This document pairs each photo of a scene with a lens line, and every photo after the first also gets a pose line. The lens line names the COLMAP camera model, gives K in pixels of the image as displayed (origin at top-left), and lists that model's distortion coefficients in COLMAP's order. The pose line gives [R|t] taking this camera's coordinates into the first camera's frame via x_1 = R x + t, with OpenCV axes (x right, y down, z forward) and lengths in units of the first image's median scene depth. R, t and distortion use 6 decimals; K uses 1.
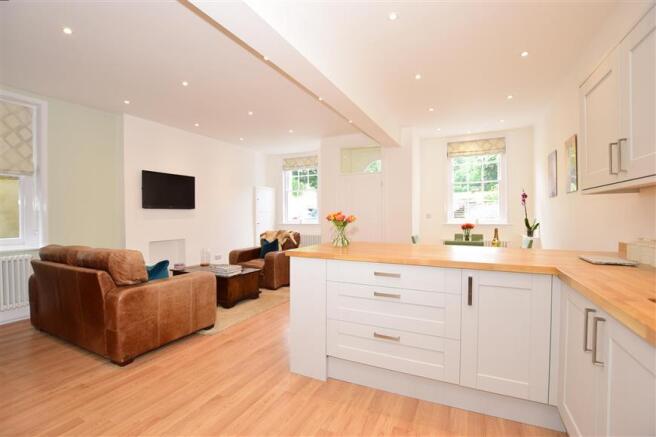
lens RADIAL K [[292.3, 0, 328.0], [0, 292.3, 218.5], [0, 0, 1]] dist [-0.025037, 0.000969]
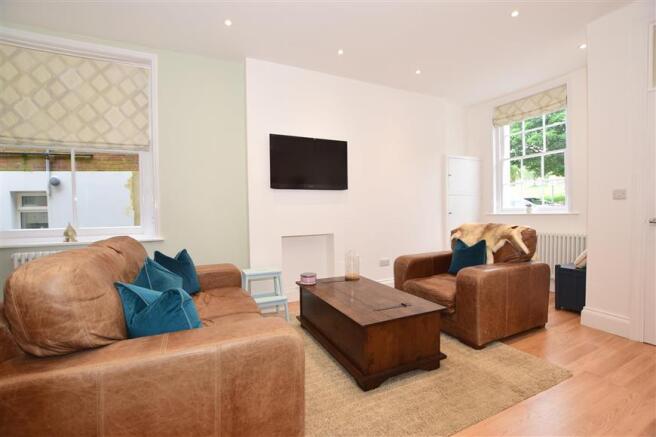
lens RADIAL K [[292.3, 0, 328.0], [0, 292.3, 218.5], [0, 0, 1]] dist [-0.025037, 0.000969]
pose [[0.791325, 0.005767, -0.611368, -0.082456], [0.004941, 0.999863, 0.015827, 0.023375], [0.611376, -0.015546, 0.791188, 0.446075]]
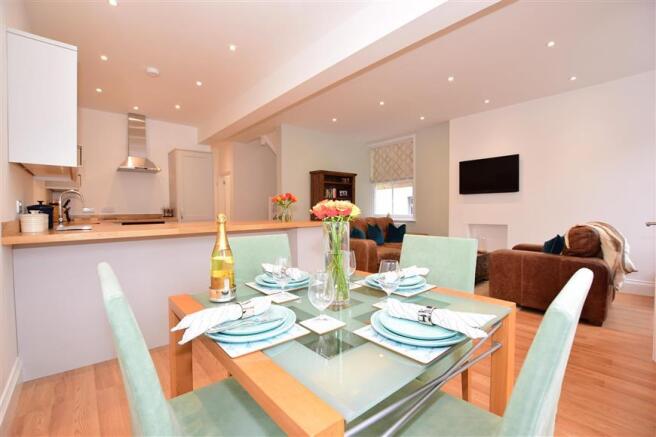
lens RADIAL K [[292.3, 0, 328.0], [0, 292.3, 218.5], [0, 0, 1]] dist [-0.025037, 0.000969]
pose [[-0.397279, 0.032630, -0.917118, 0.567567], [-0.011078, 0.999124, 0.040347, 0.018526], [0.917631, 0.026189, -0.396569, 0.838501]]
